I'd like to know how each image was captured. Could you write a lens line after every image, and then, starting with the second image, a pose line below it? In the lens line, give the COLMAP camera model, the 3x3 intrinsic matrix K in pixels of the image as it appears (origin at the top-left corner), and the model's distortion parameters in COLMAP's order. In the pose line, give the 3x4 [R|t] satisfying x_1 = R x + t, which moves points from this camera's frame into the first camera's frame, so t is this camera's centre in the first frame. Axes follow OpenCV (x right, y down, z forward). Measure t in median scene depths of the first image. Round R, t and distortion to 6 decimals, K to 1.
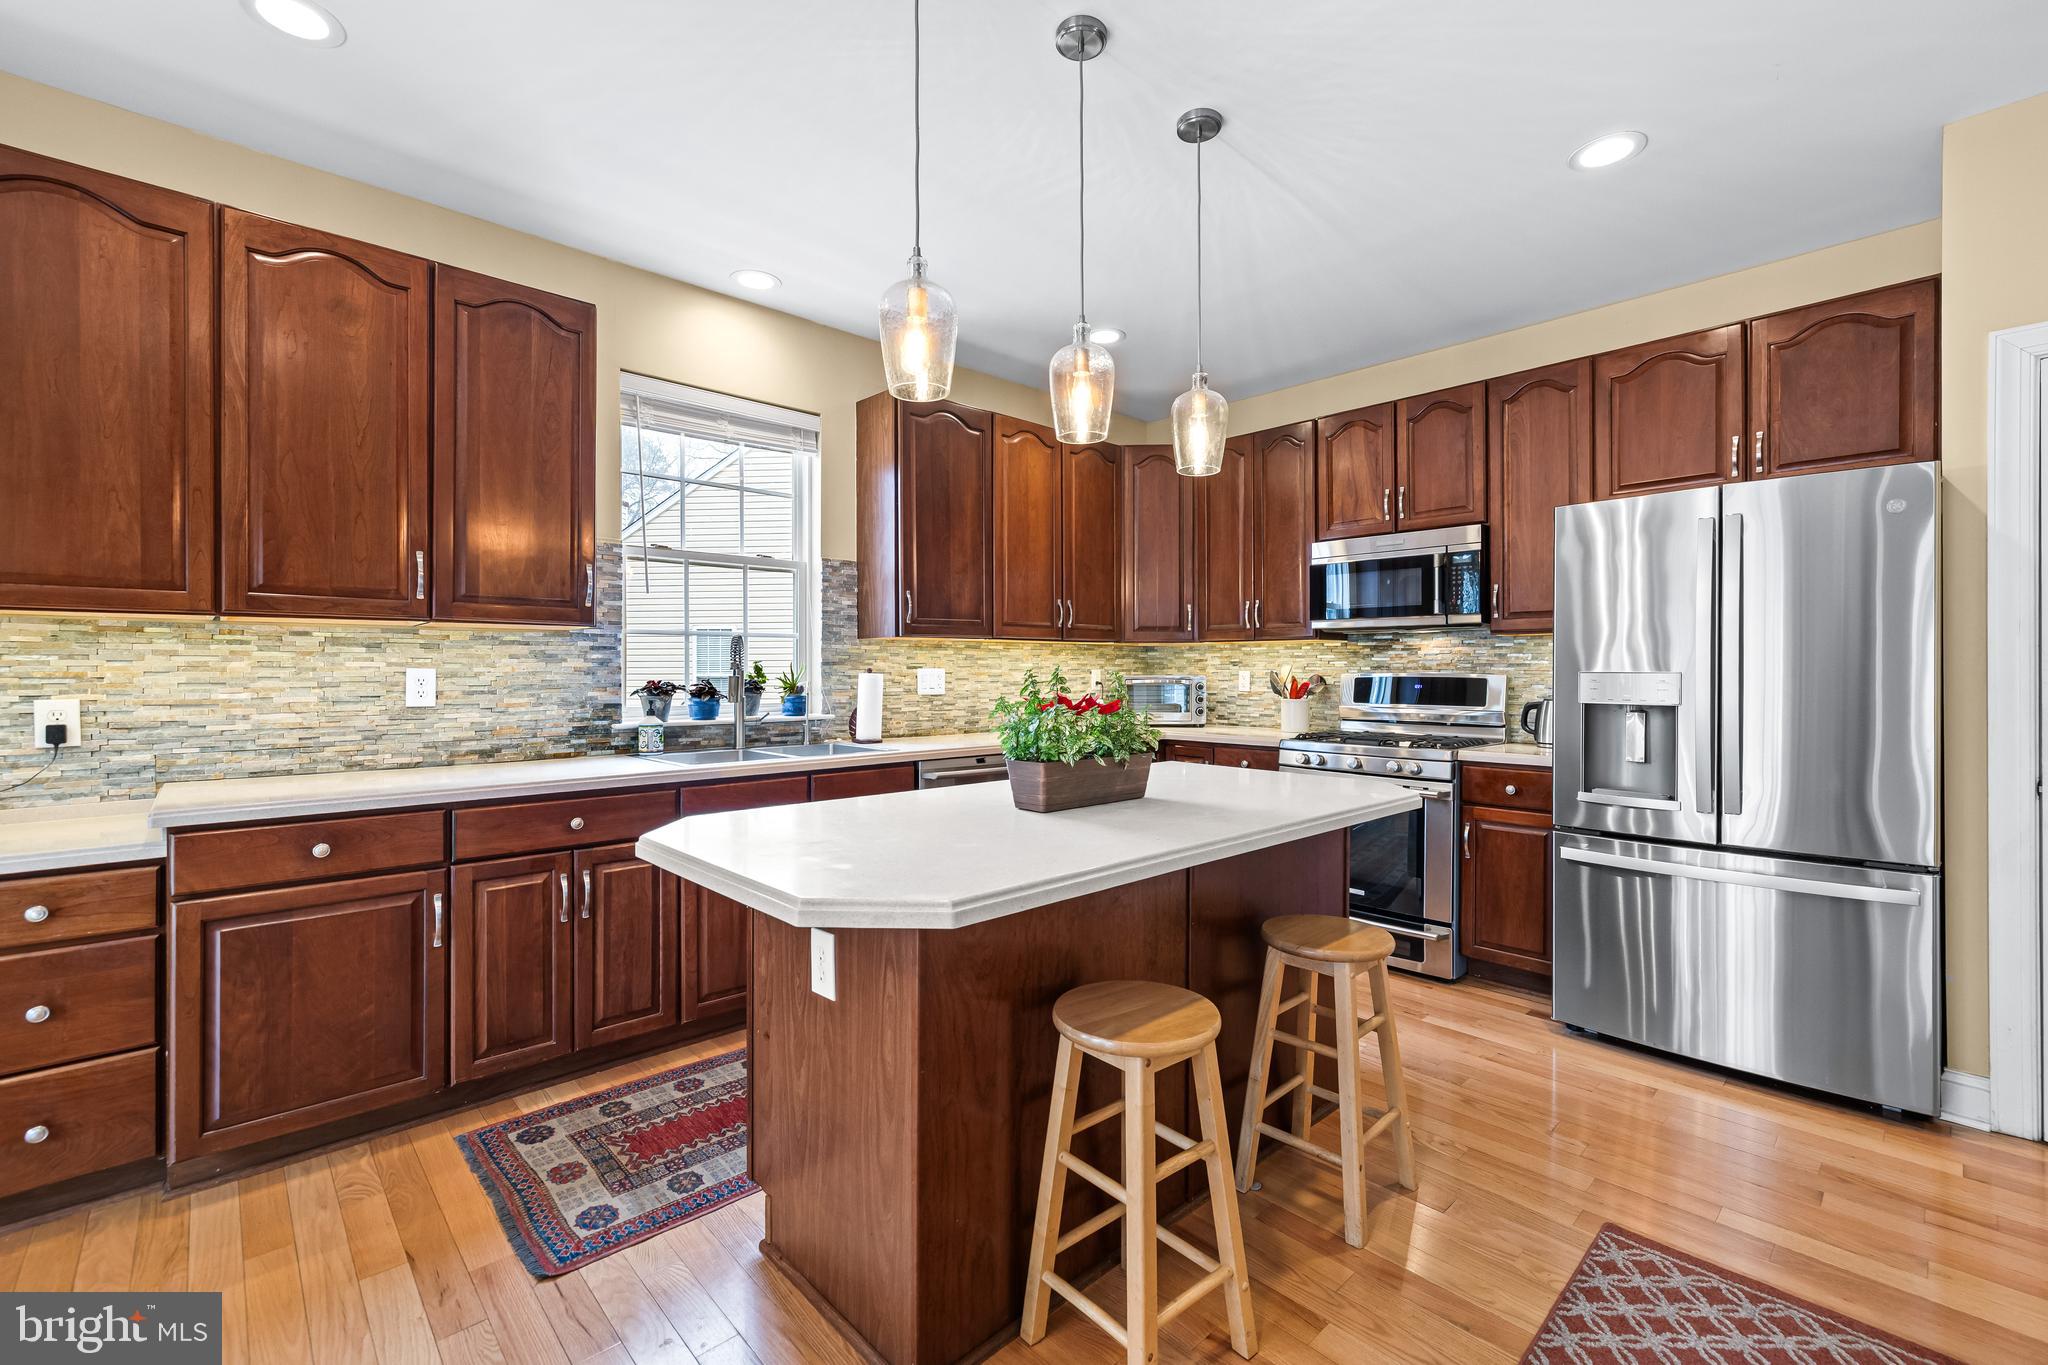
lens RADIAL K [[871.9, 0, 1029.2], [0, 871.9, 672.2], [0, 0, 1]] dist [0.002206, 0.000412]
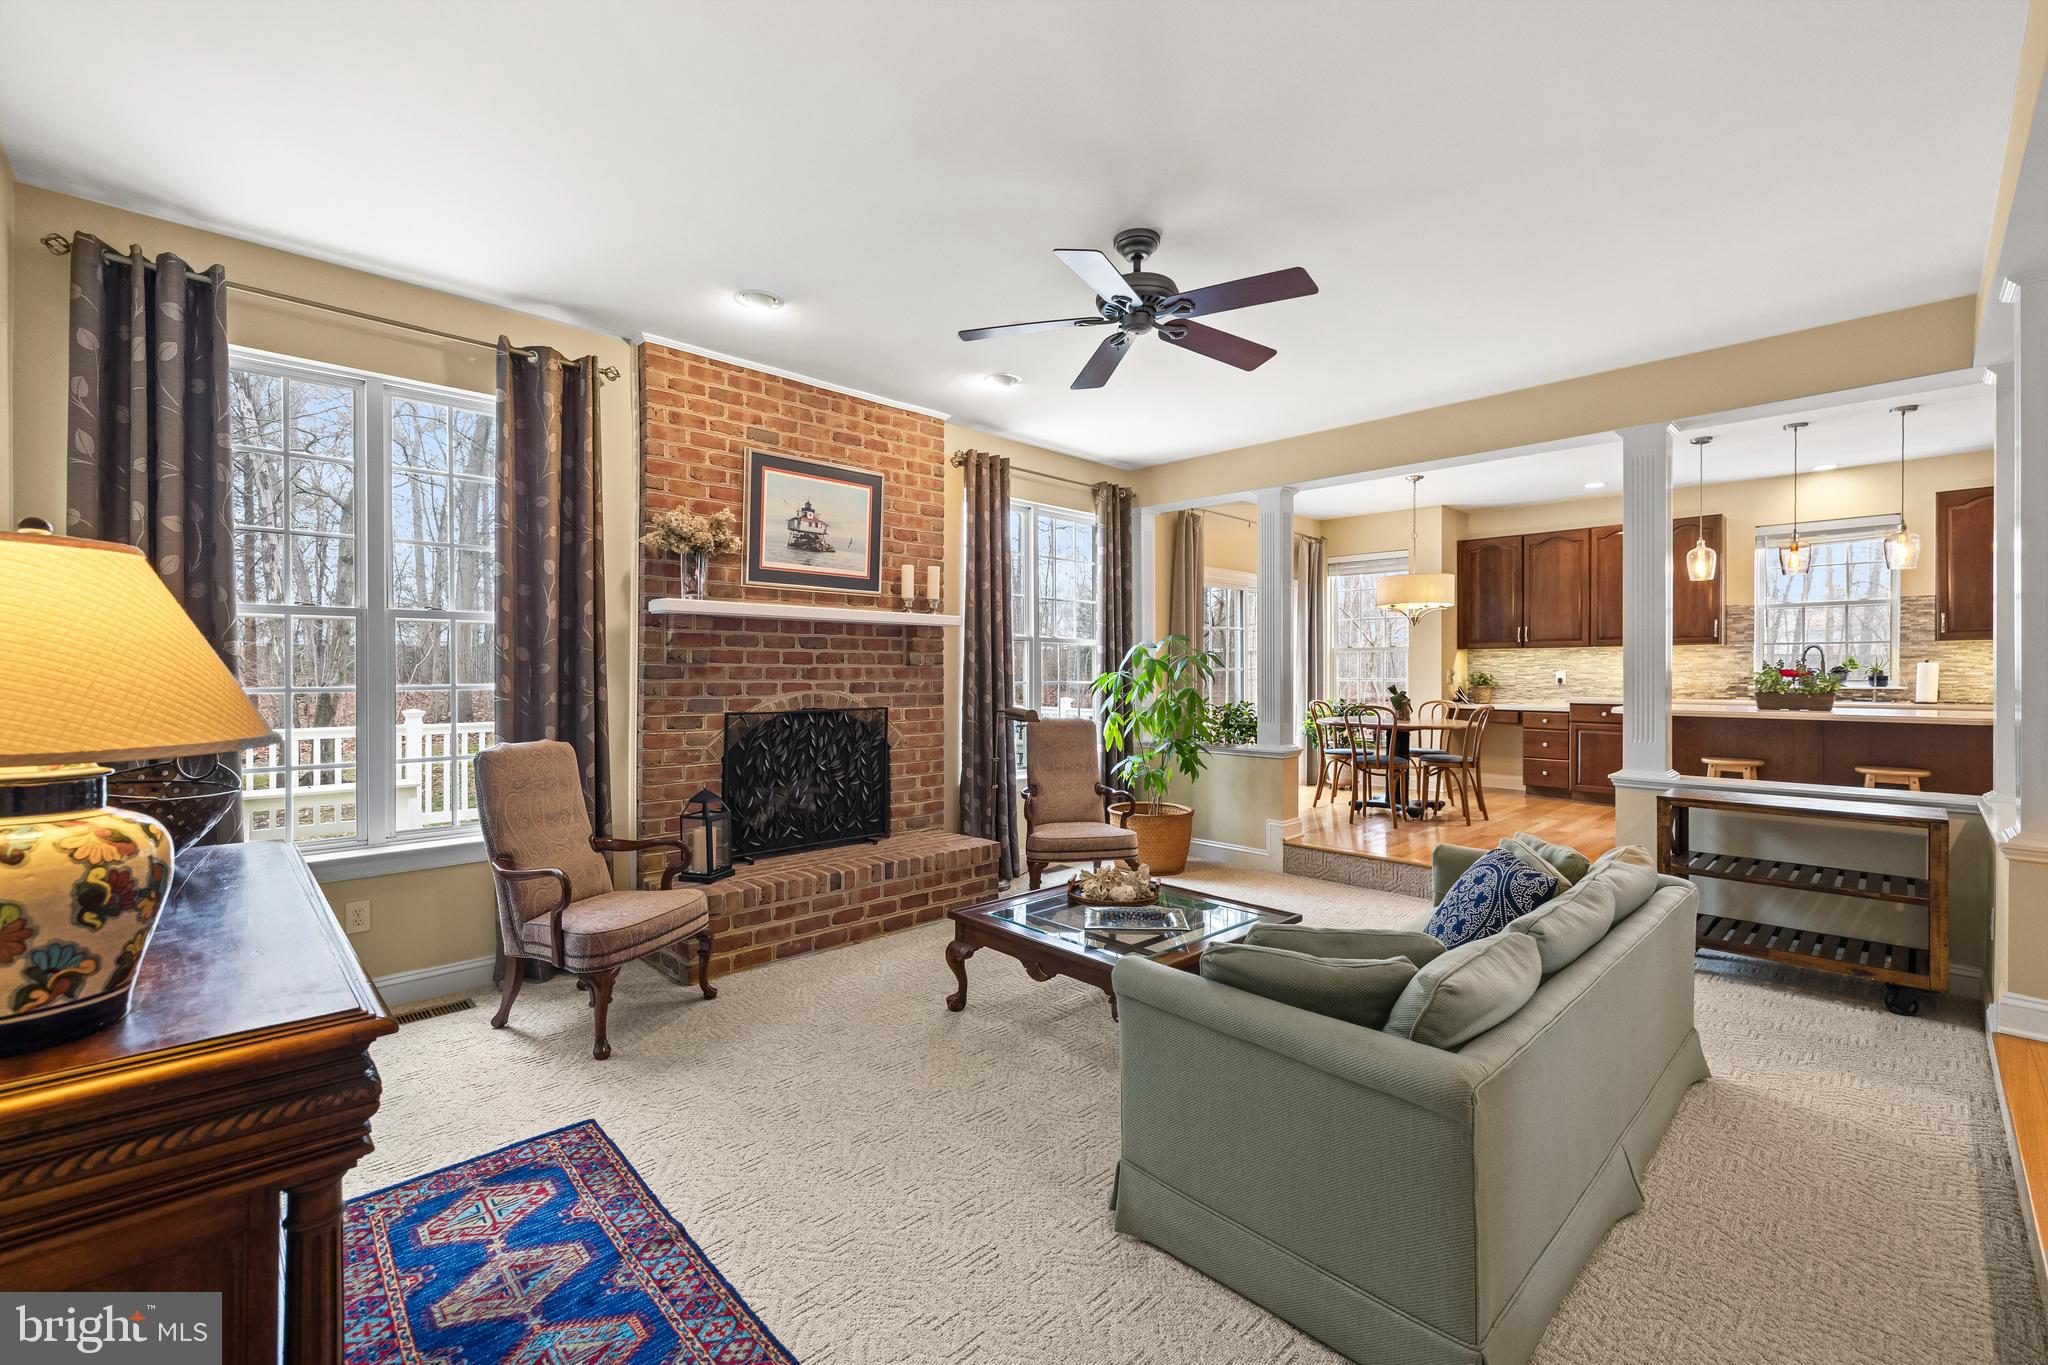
lens RADIAL K [[857.3, 0, 1030.0], [0, 857.3, 674.5], [0, 0, 1]] dist [-0.000281, 0.000305]
pose [[0.013983, 0.004269, -0.999893, 2.262673], [-0.001903, 0.999989, 0.004242, 0.031861], [0.999900, 0.001844, 0.013991, -1.174148]]
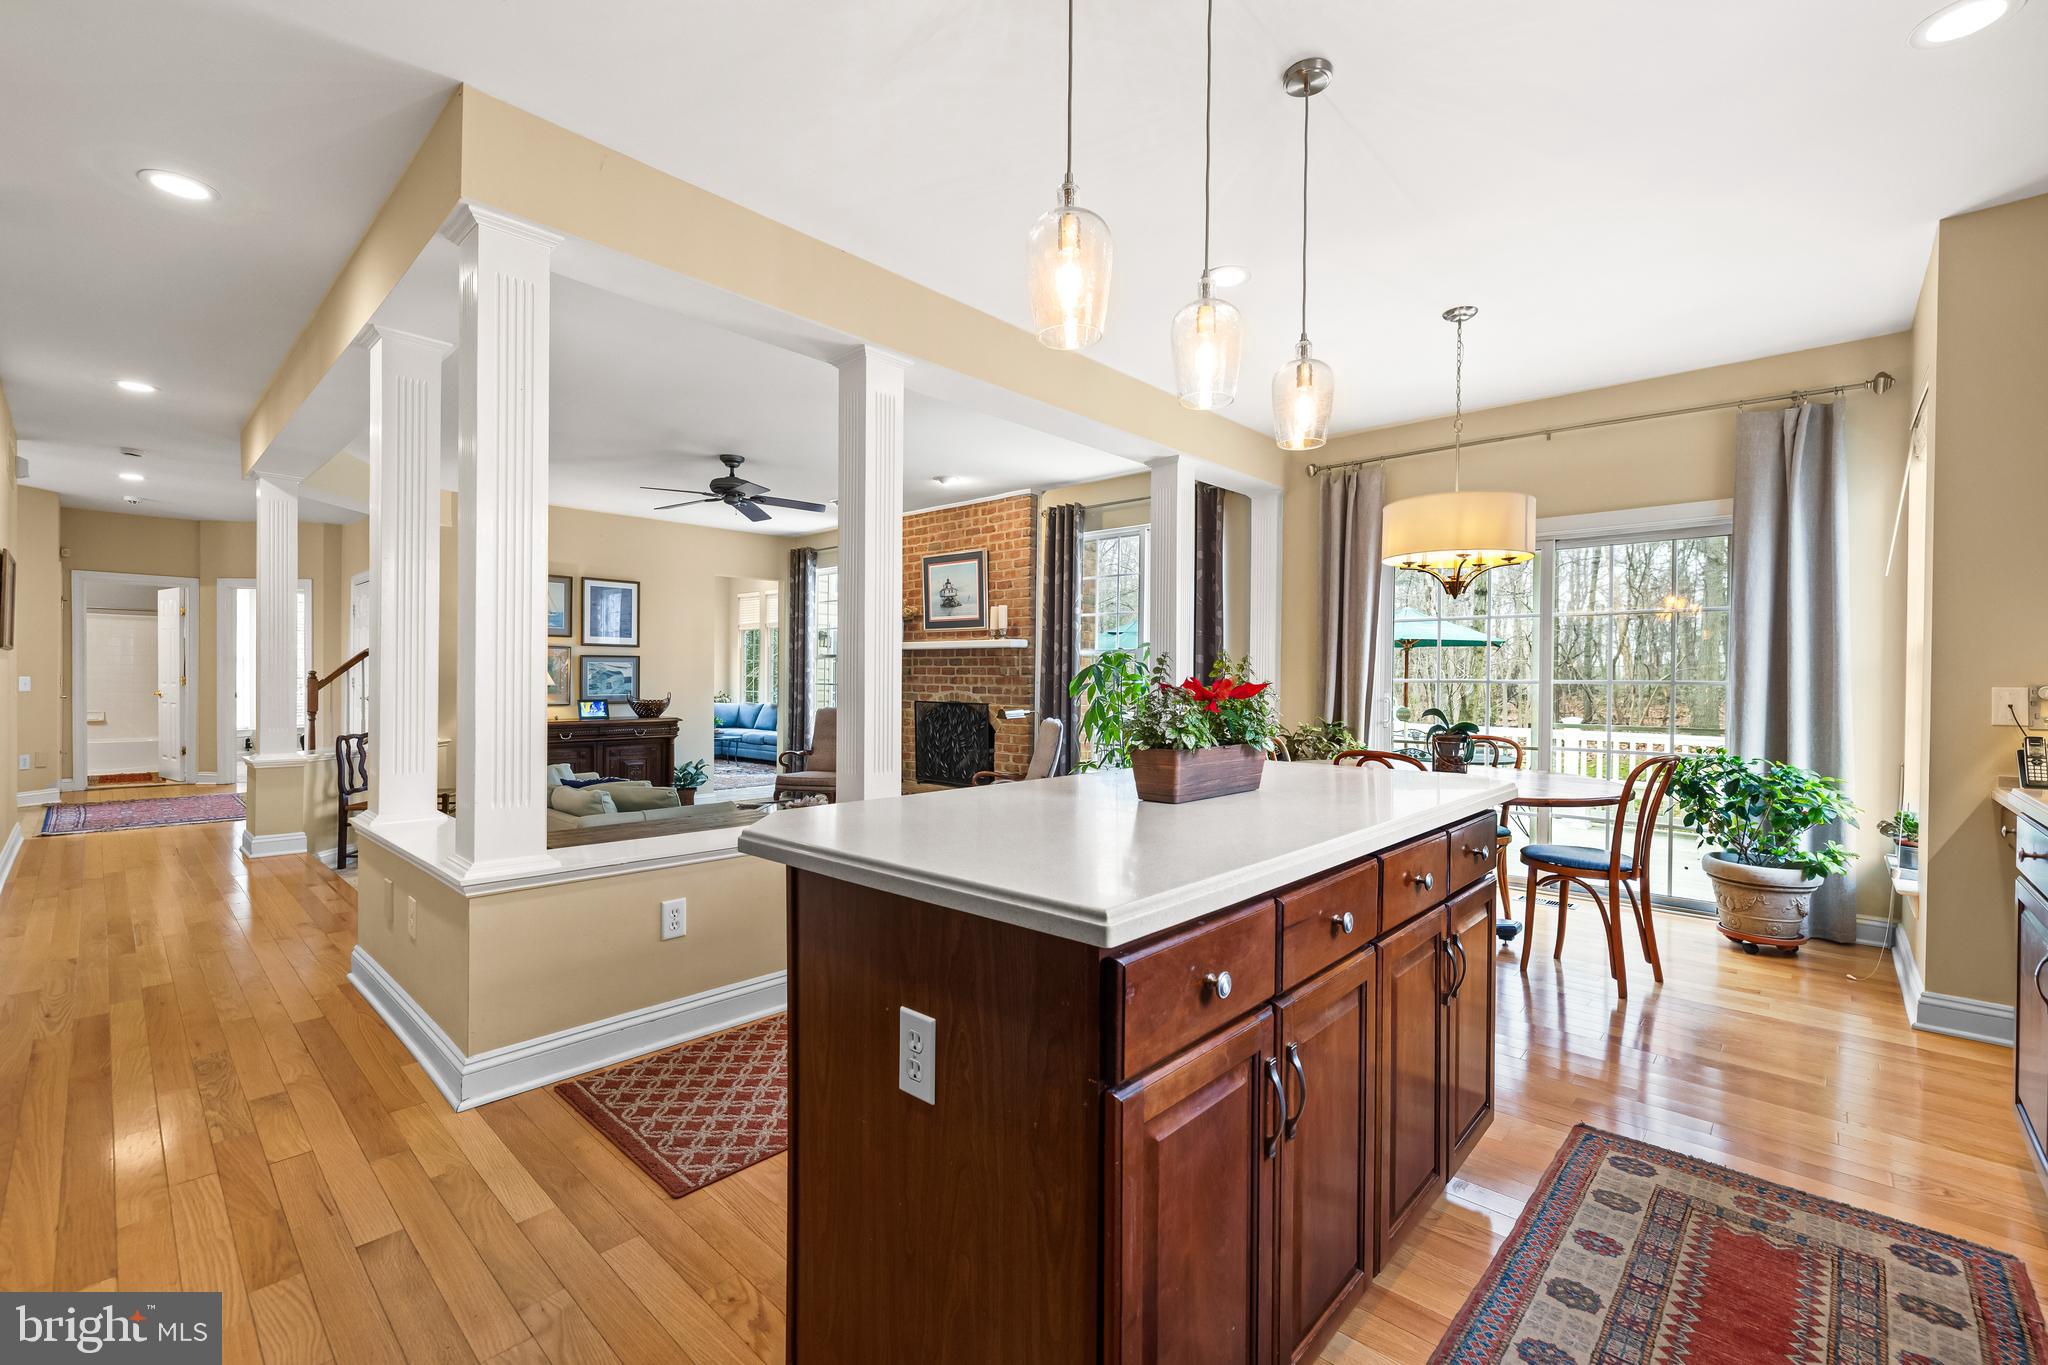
lens RADIAL K [[859.6, 0, 1017.6], [0, 859.6, 685.2], [0, 0, 1]] dist [-0.000208, 0.000275]
pose [[-0.998127, -0.006610, -0.060811, 0.266469], [-0.007286, 0.999914, 0.010900, 0.019902], [0.060734, 0.011323, -0.998090, 1.615631]]
